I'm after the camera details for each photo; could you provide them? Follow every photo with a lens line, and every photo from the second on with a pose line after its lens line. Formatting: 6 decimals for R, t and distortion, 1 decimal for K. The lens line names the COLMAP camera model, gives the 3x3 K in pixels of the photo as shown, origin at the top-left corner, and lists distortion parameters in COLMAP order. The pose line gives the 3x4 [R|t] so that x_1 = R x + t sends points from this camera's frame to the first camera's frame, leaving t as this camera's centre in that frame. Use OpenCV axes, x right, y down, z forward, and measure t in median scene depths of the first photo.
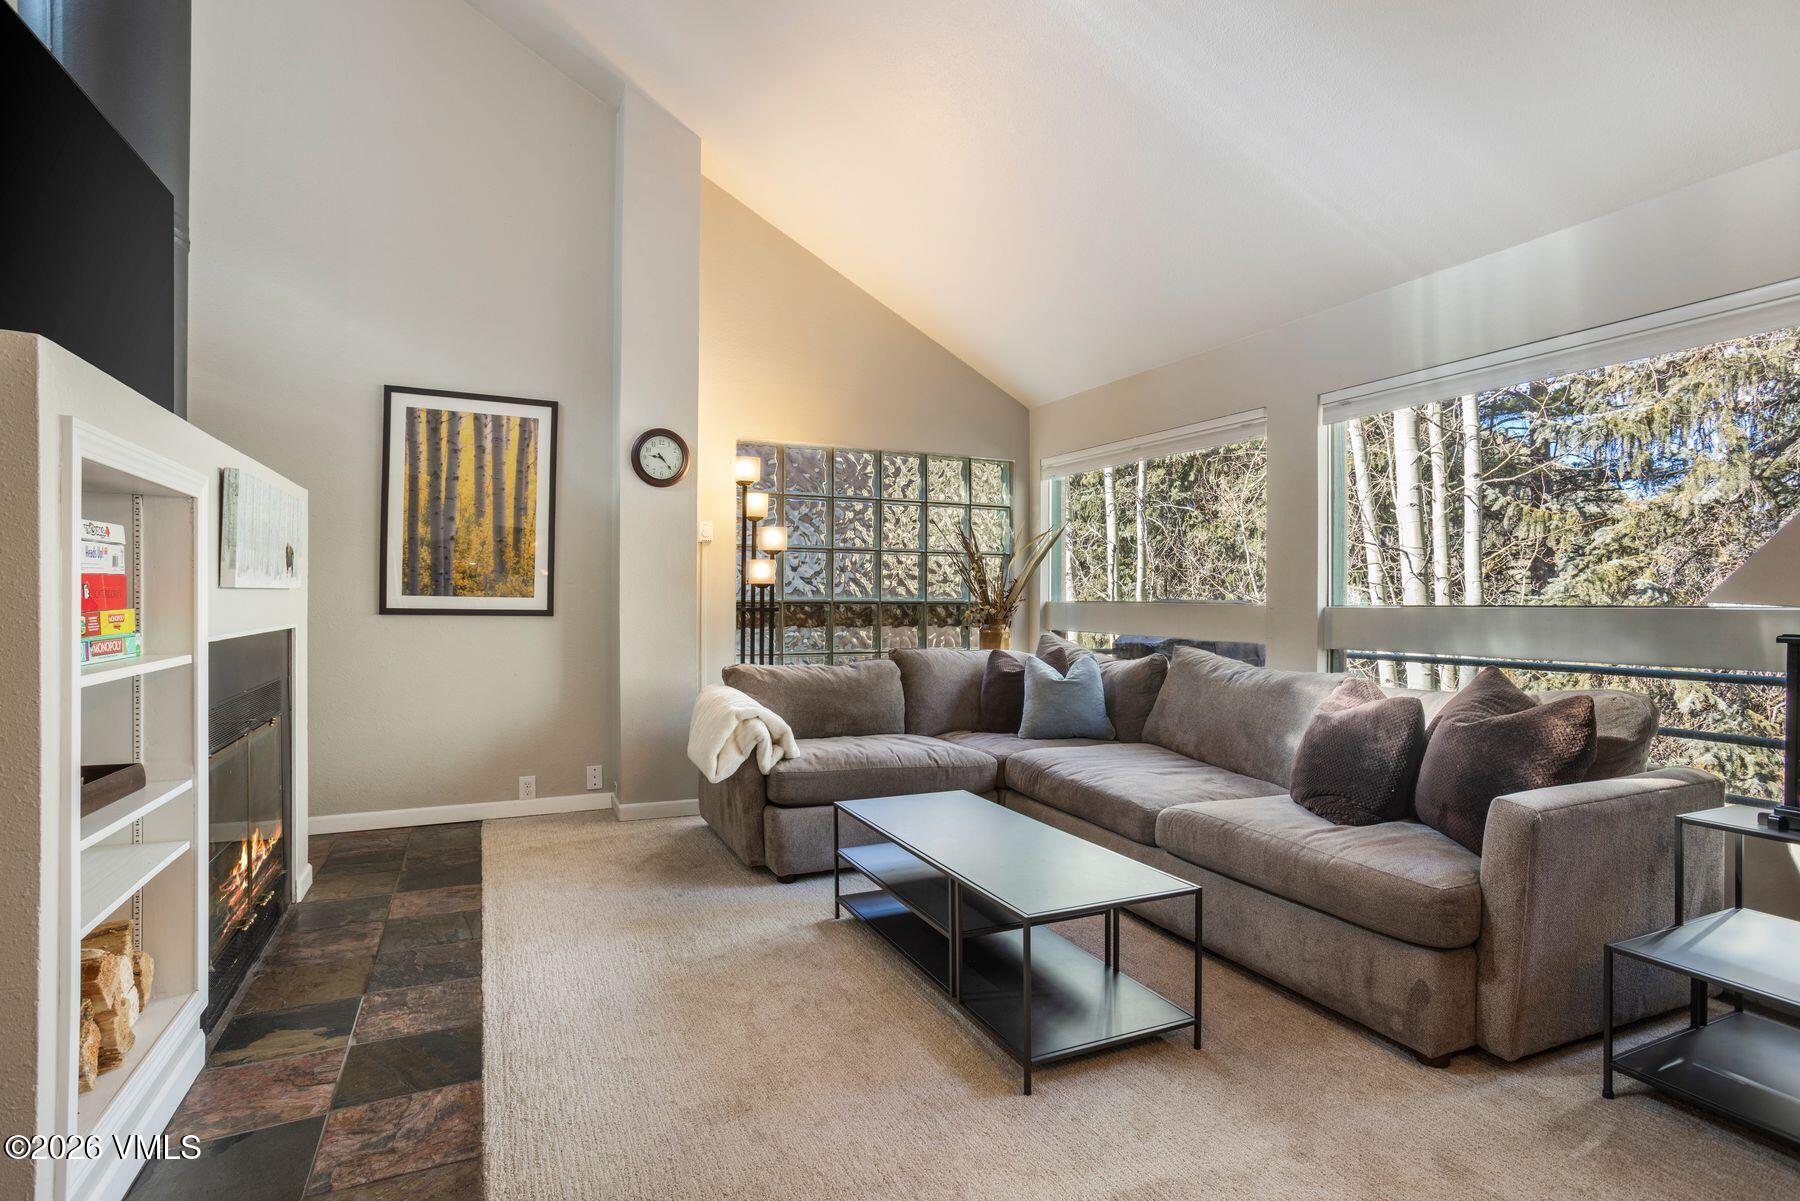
lens RADIAL K [[919.3, 0, 918.3], [0, 919.3, 603.2], [0, 0, 1]] dist [-0.000014, 0.004094]
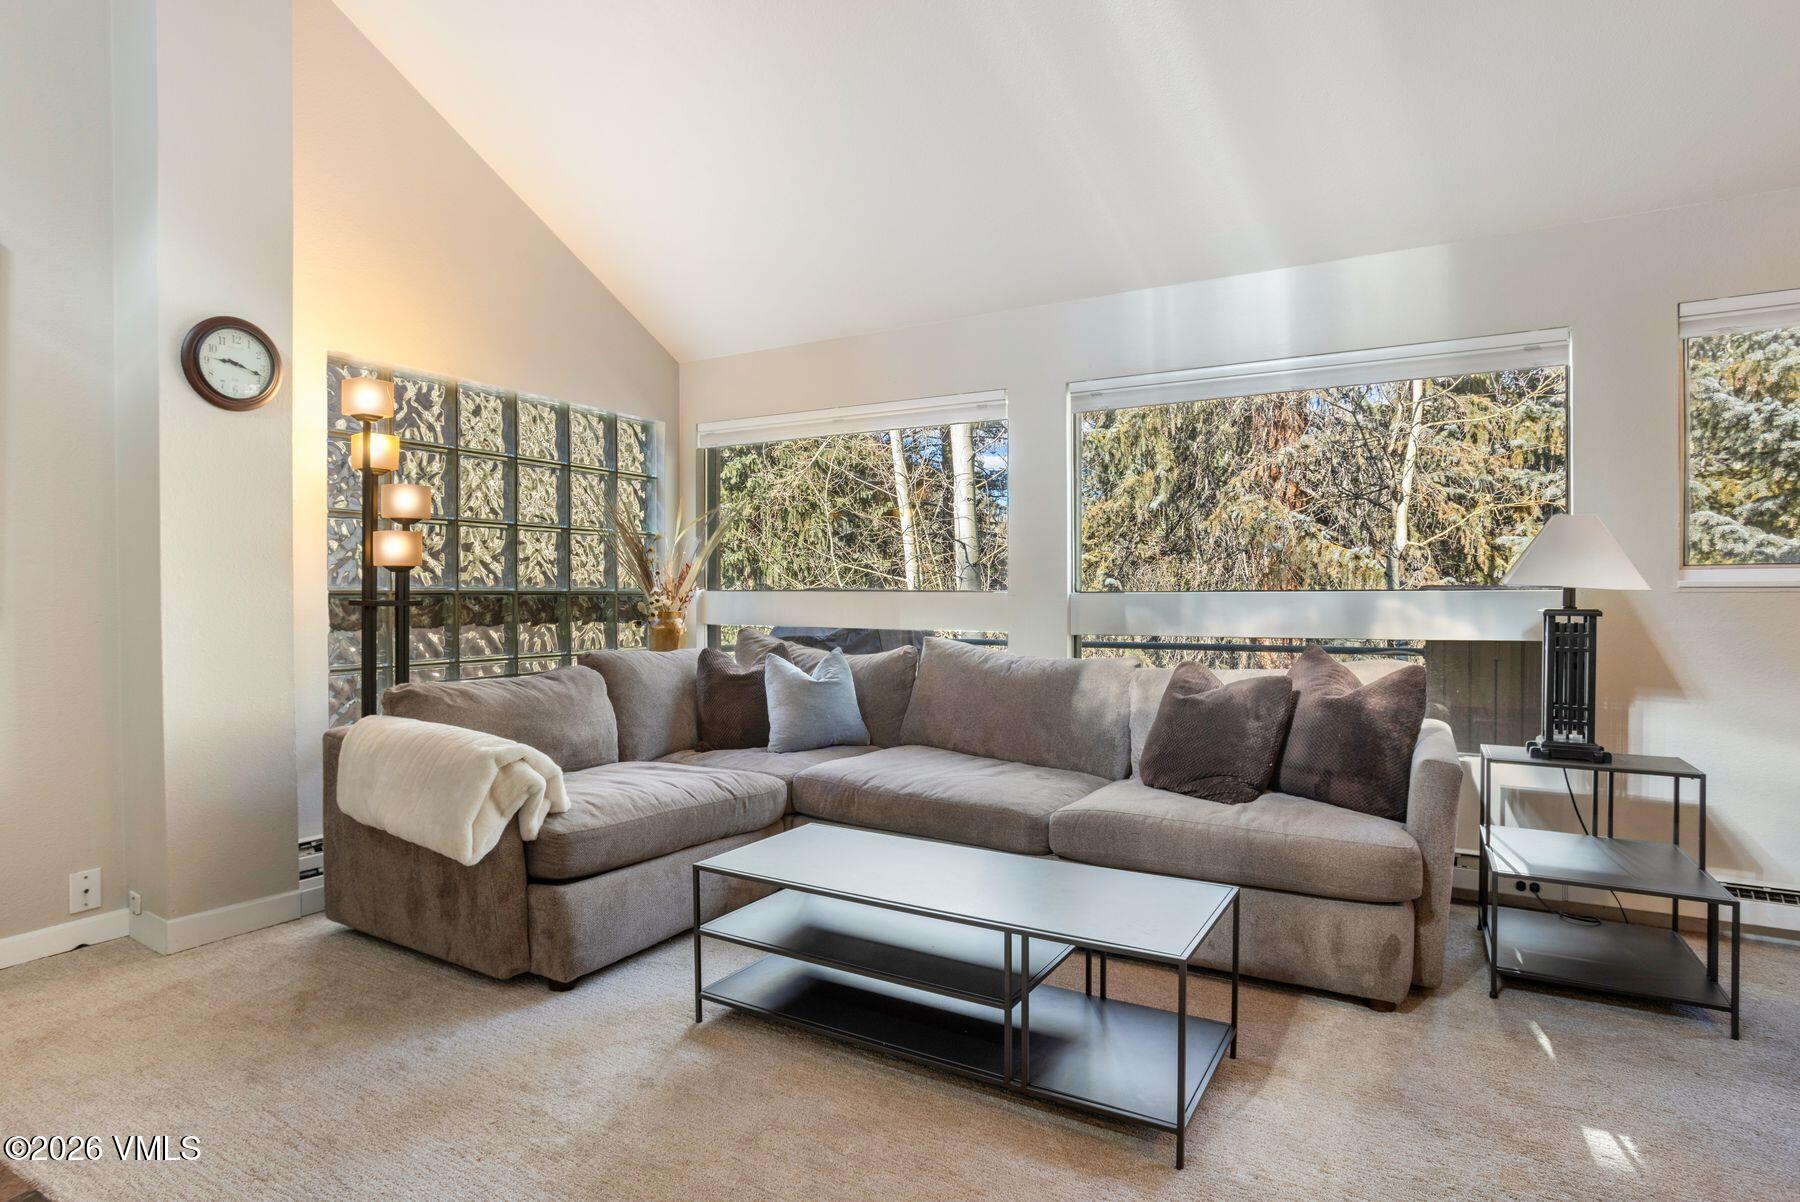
lens RADIAL K [[958.9, 0, 905.4], [0, 958.9, 593.1], [0, 0, 1]] dist [-0.018357, 0.004664]
pose [[0.817519, -0.005813, 0.575873, -0.292827], [0.006056, 0.999981, 0.001496, 0.000678], [-0.575870, 0.002264, 0.817538, 0.212135]]
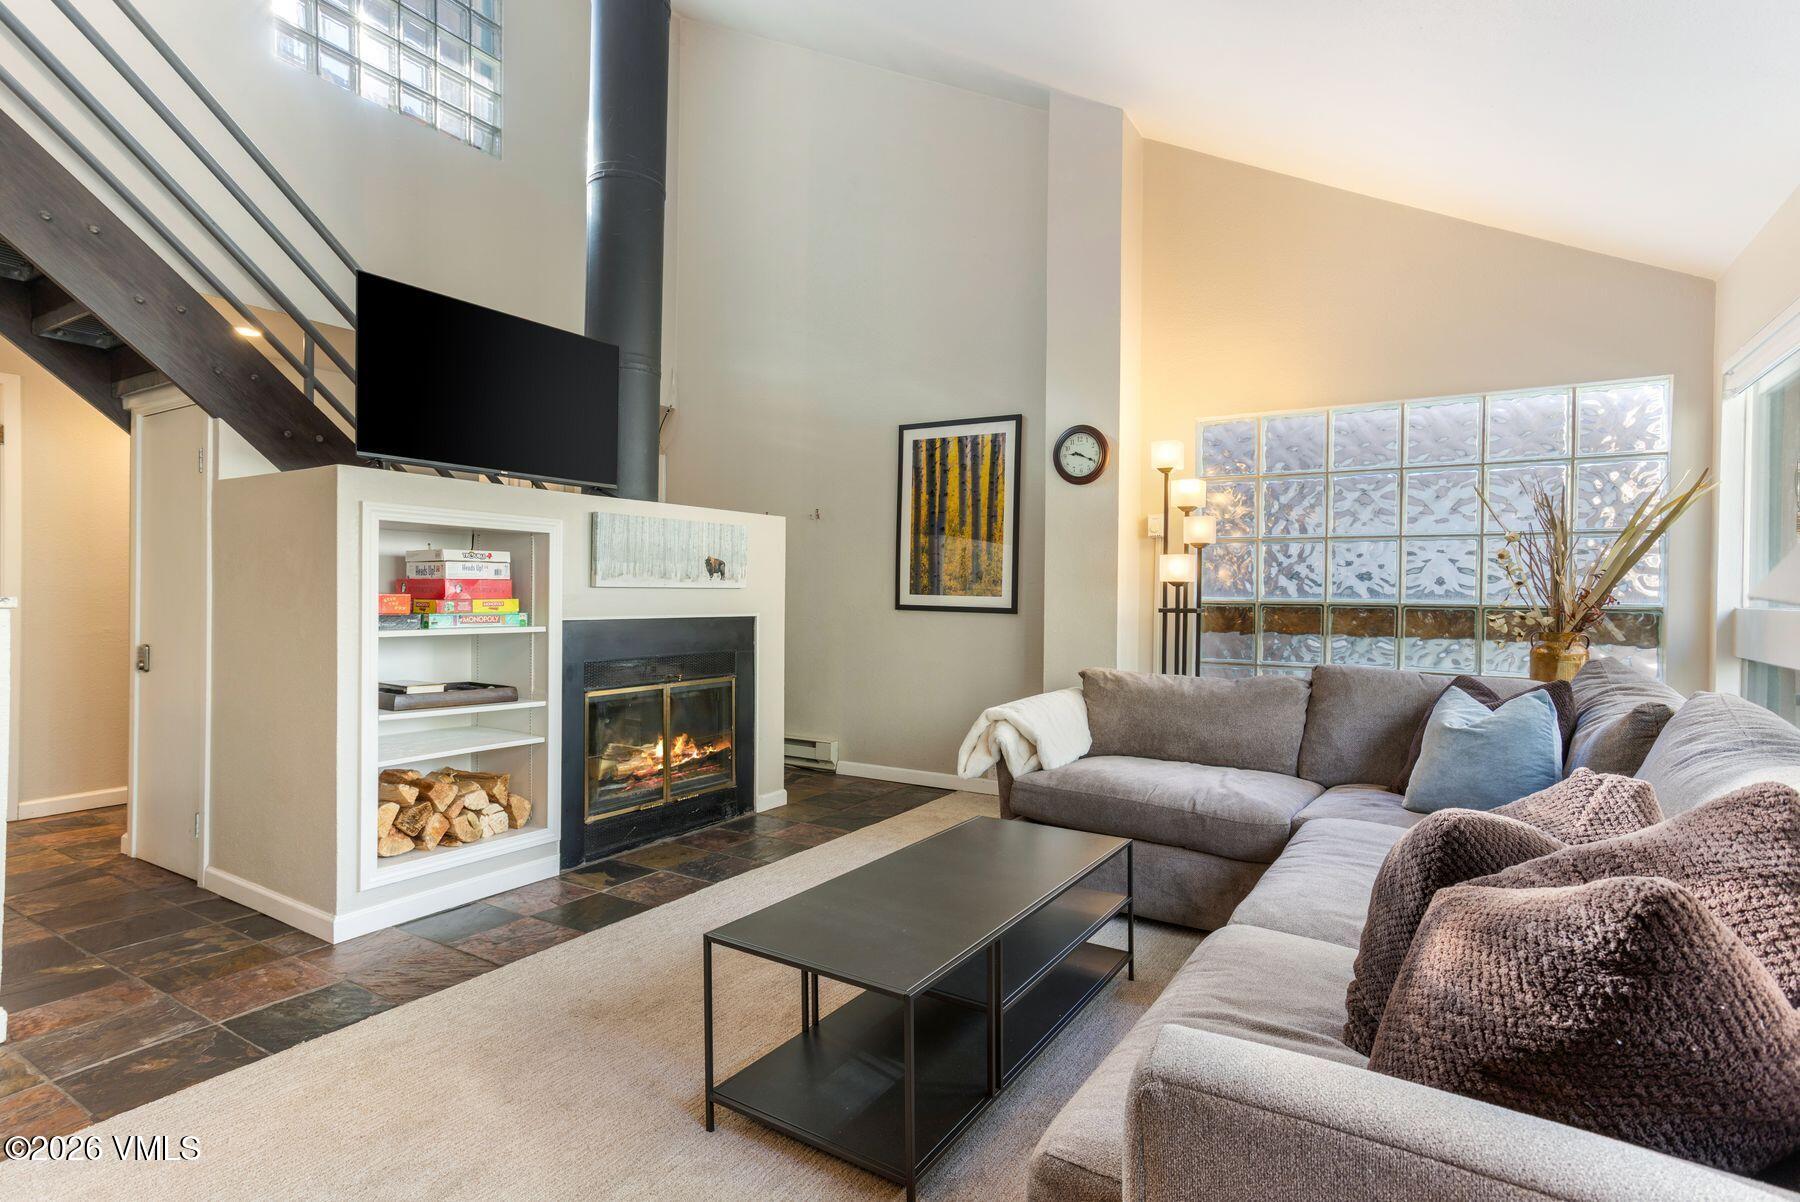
lens RADIAL K [[958.9, 0, 909.5], [0, 958.9, 599.4], [0, 0, 1]] dist [-0.018357, 0.004664]
pose [[0.530644, 0.004254, -0.847584, 0.514911], [-0.011579, 0.999930, -0.002231, 0.001158], [0.847516, 0.010998, 0.530656, 0.317400]]
